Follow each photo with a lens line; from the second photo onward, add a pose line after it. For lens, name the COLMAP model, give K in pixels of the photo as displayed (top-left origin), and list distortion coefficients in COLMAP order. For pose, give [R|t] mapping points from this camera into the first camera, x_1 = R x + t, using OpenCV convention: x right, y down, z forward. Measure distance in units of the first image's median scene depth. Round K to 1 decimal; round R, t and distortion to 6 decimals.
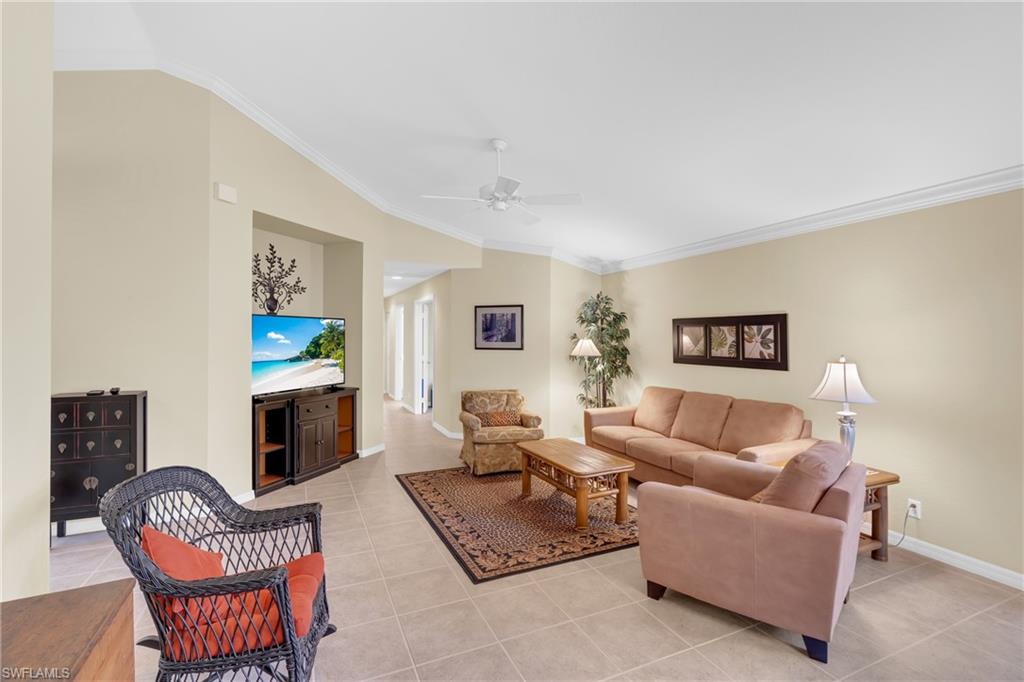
lens RADIAL K [[464.5, 0, 508.2], [0, 464.5, 335.6], [0, 0, 1]] dist [-0.002845, 0.000268]
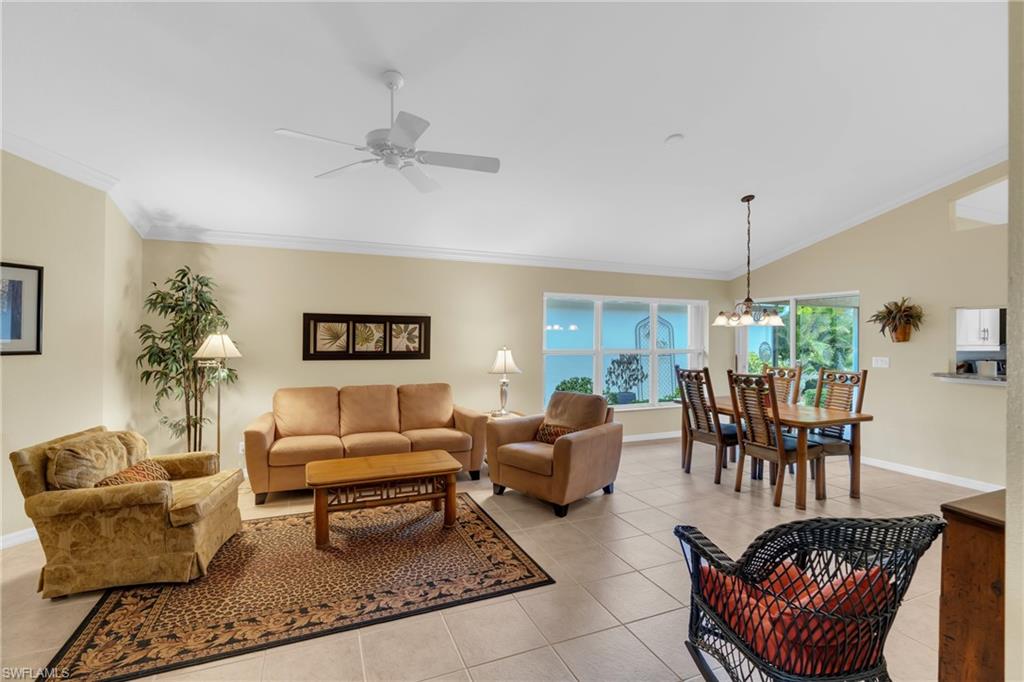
lens RADIAL K [[464.5, 0, 508.2], [0, 464.5, 335.6], [0, 0, 1]] dist [-0.002845, 0.000268]
pose [[0.028551, 0.000888, 0.999592, -0.599955], [-0.012023, 0.999928, -0.000545, 0.005057], [-0.999520, -0.012003, 0.028560, 0.605545]]
